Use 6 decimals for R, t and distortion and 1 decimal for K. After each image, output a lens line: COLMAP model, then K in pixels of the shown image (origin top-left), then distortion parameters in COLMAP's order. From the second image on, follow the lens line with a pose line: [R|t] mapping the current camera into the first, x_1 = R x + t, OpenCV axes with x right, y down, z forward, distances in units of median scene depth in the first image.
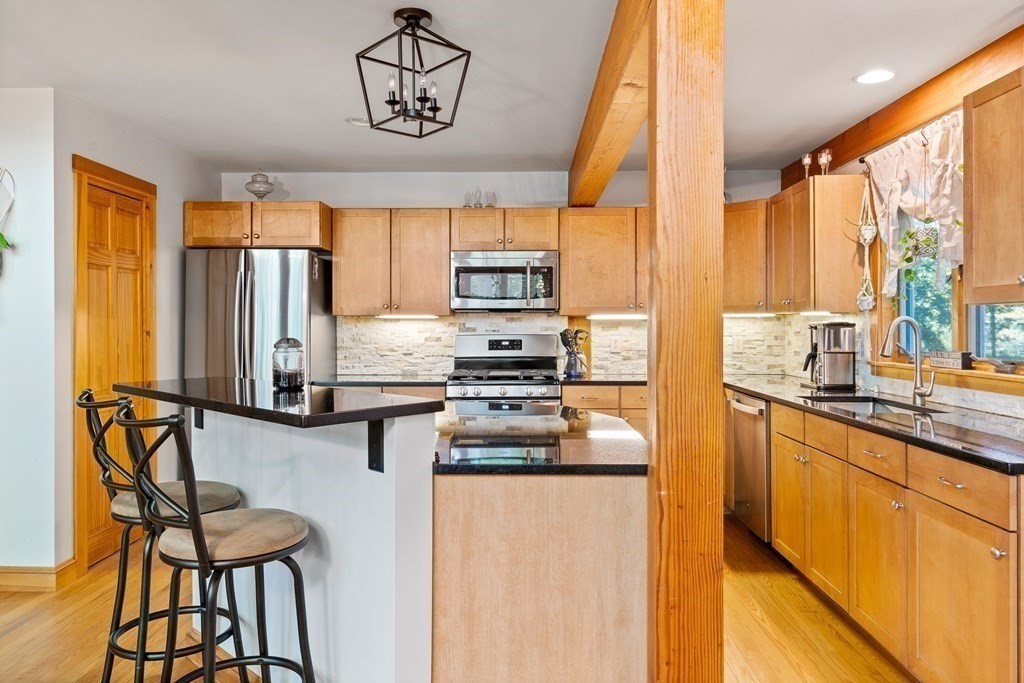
lens RADIAL K [[740.1, 0, 508.0], [0, 740.1, 324.0], [0, 0, 1]] dist [0.019994, -0.007395]
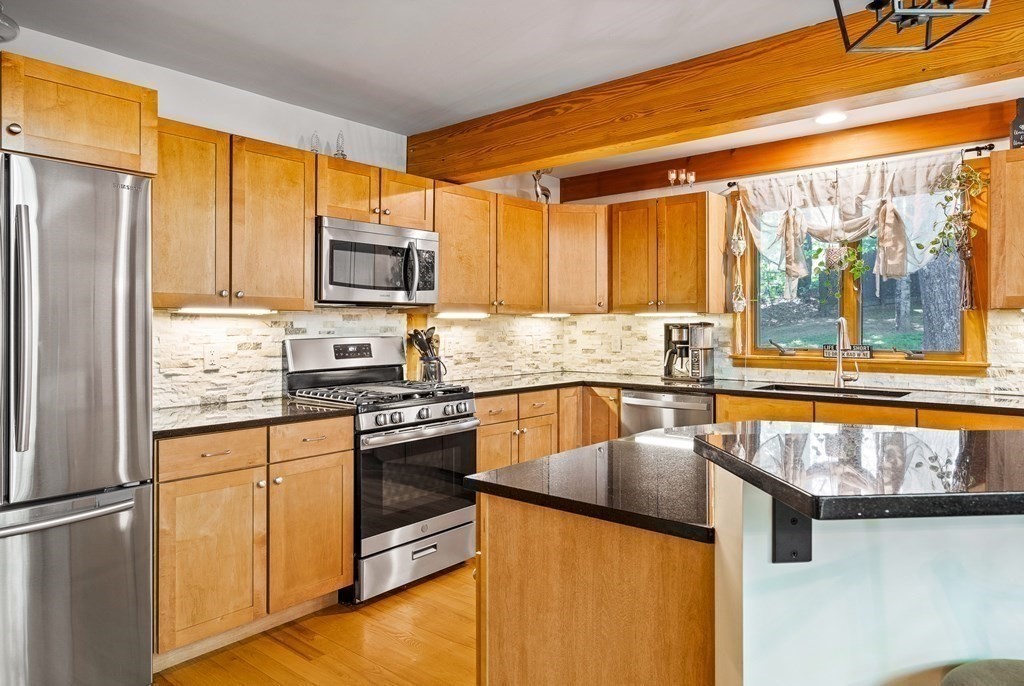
lens RADIAL K [[661.9, 0, 472.9], [0, 661.9, 323.2], [0, 0, 1]] dist [-0.015268, 0.015640]
pose [[0.635101, 0.002573, 0.772425, -0.455171], [-0.000038, 0.999995, -0.003300, 0.002106], [-0.772429, 0.002066, 0.635098, 0.501229]]
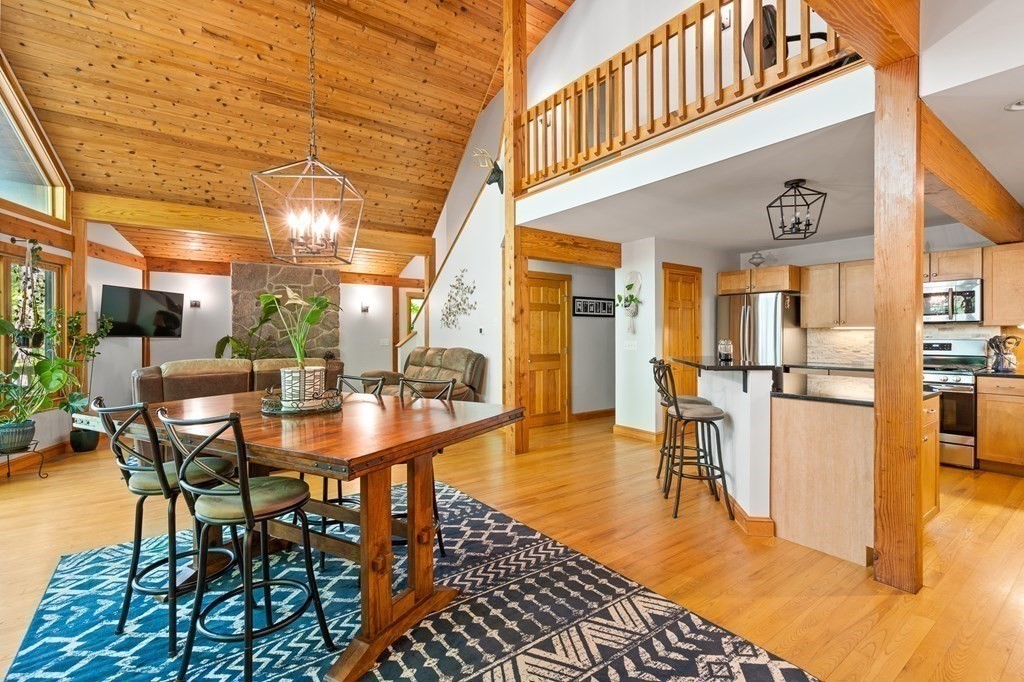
lens RADIAL K [[464.1, 0, 501.3], [0, 464.1, 344.5], [0, 0, 1]] dist [-0.003226, 0.001303]
pose [[0.594863, 0.015724, -0.803674, 0.225680], [0.004532, 0.999727, 0.022915, -0.000728], [0.803815, -0.017273, 0.594629, -0.223006]]
